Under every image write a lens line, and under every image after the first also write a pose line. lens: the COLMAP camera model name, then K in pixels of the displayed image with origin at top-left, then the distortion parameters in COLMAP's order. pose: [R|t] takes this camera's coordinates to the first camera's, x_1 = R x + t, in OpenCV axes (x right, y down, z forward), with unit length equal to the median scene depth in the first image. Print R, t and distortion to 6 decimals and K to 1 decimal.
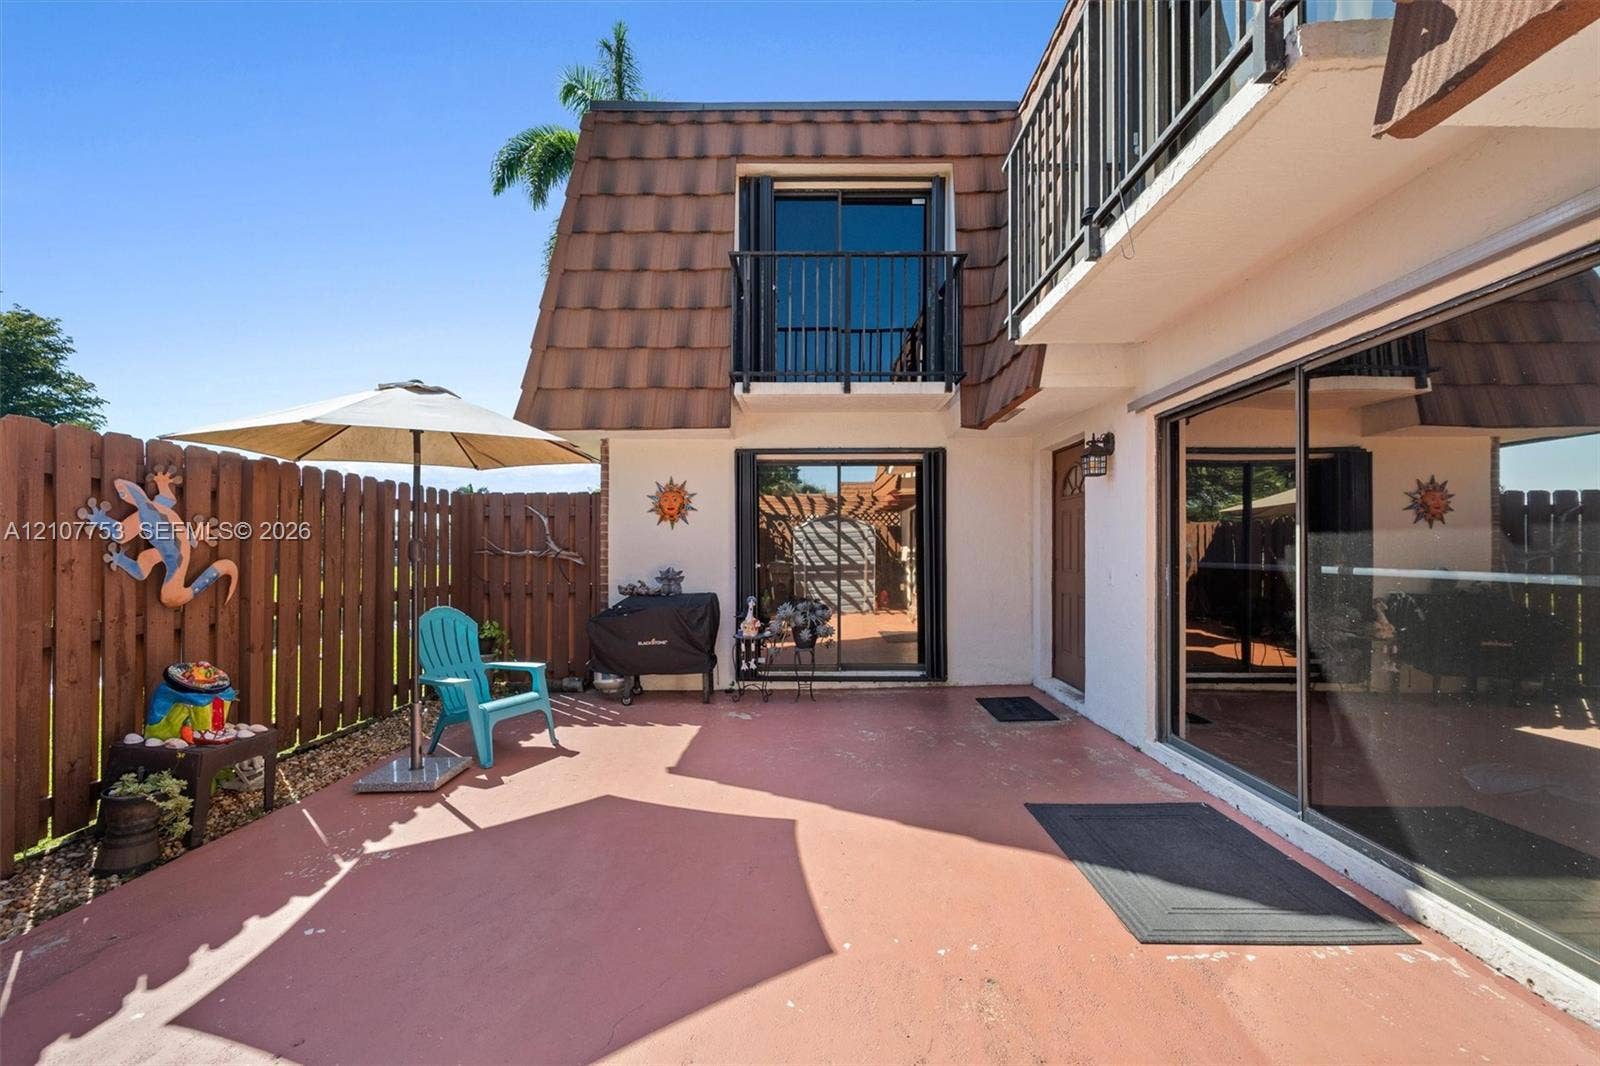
lens RADIAL K [[701.6, 0, 811.1], [0, 701.6, 538.8], [0, 0, 1]] dist [-0.007298, -0.000759]
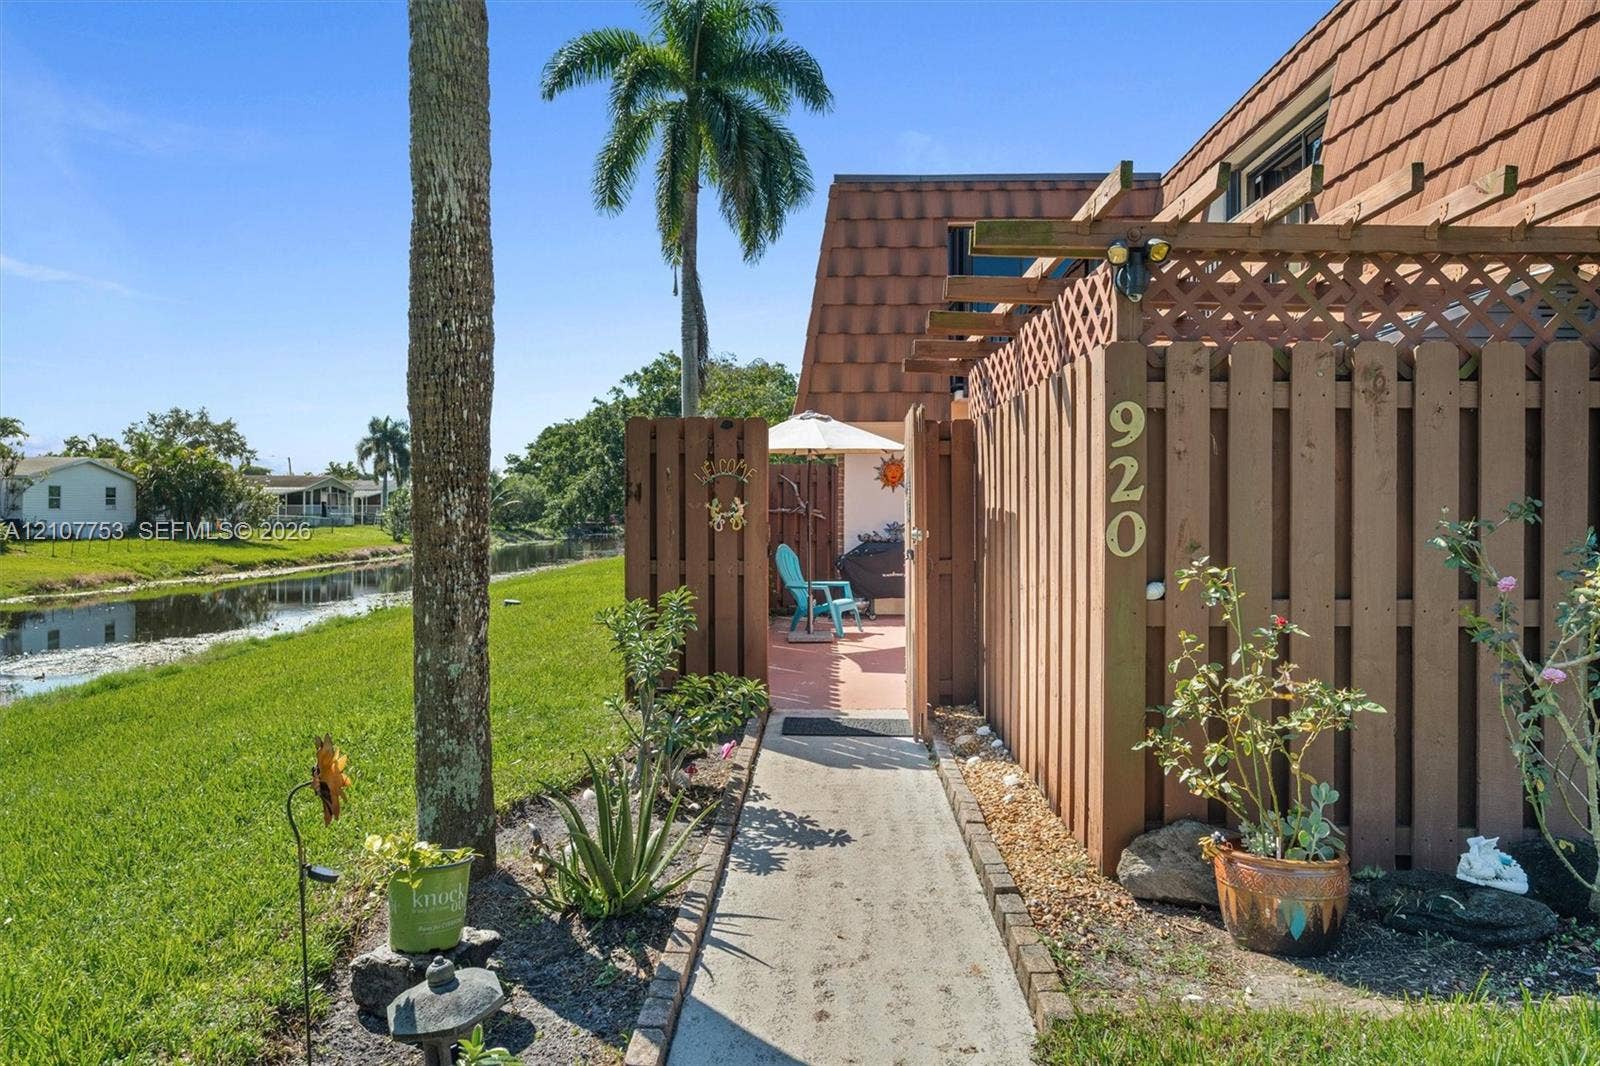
lens RADIAL K [[1038.3, 0, 767.7], [0, 1038.3, 500.9], [0, 0, 1]] dist [-0.007690, -0.000402]
pose [[0.998102, -0.001131, -0.061574, -0.334552], [0.001528, 0.999978, 0.006406, -0.011972], [0.061565, -0.006487, 0.998082, -1.035713]]
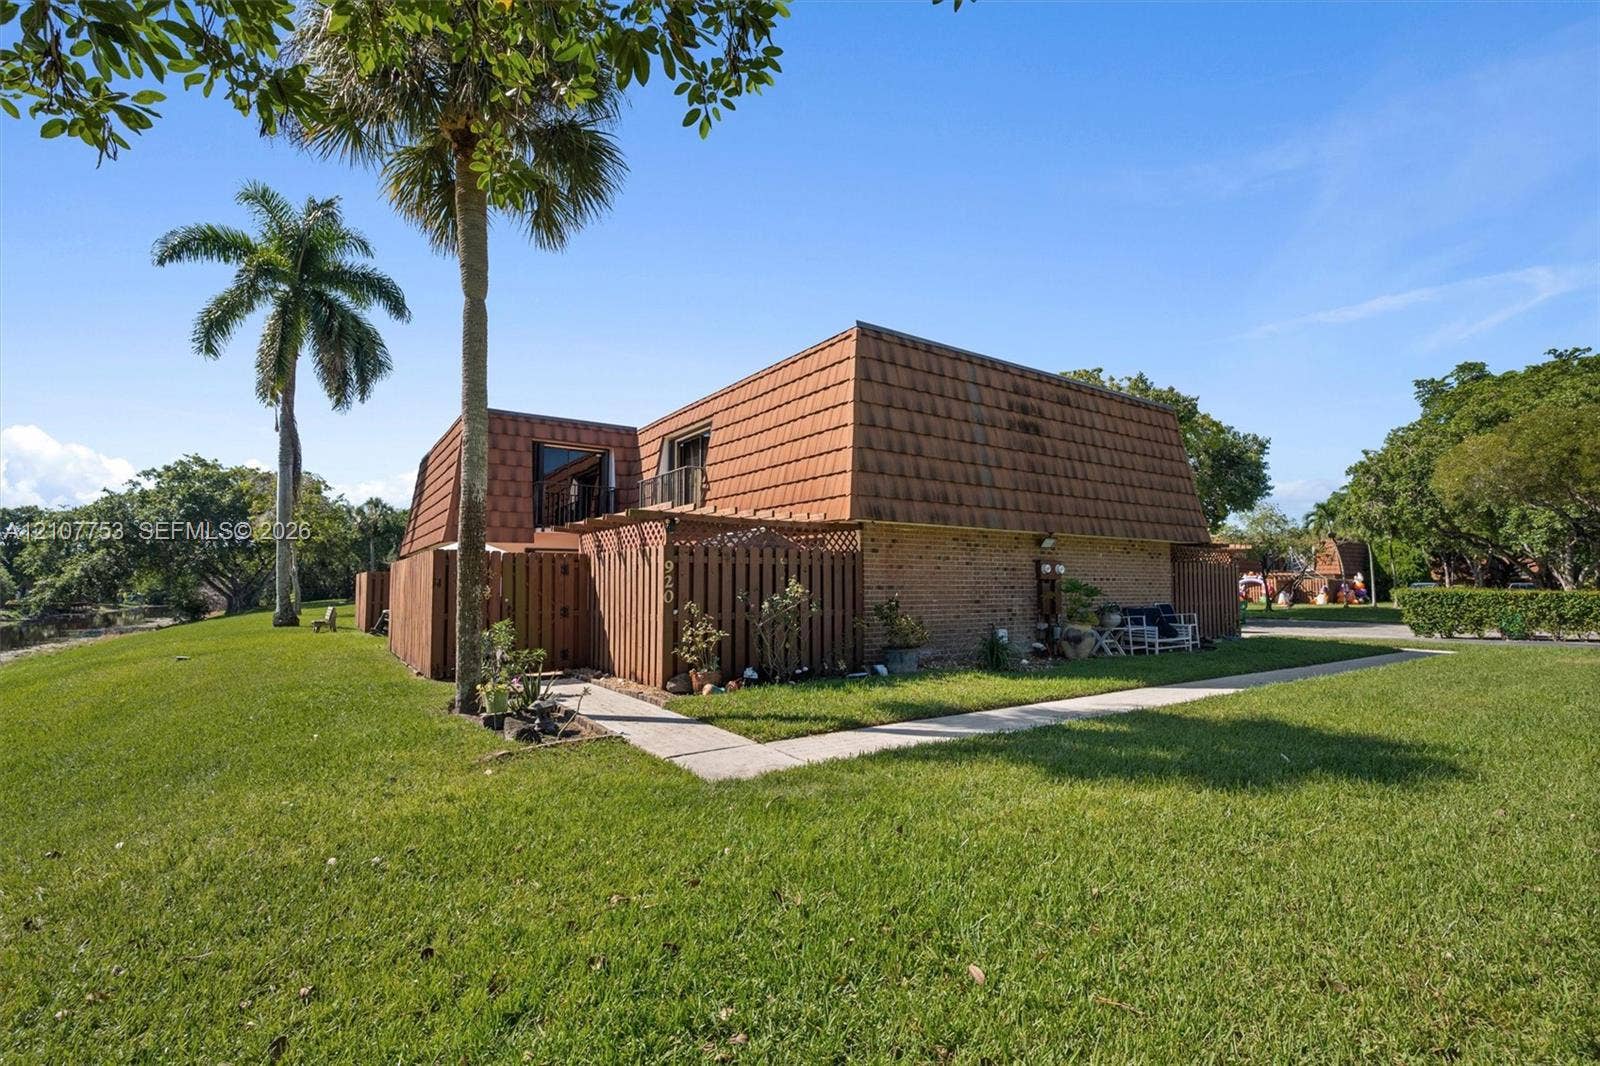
lens RADIAL K [[701.6, 0, 800.3], [0, 701.6, 544.4], [0, 0, 1]] dist [-0.007298, -0.000759]
pose [[0.836966, 0.027842, 0.546547, -0.691321], [-0.002414, 0.998883, -0.047188, -0.027107], [-0.547250, 0.038176, 0.836098, -1.721797]]
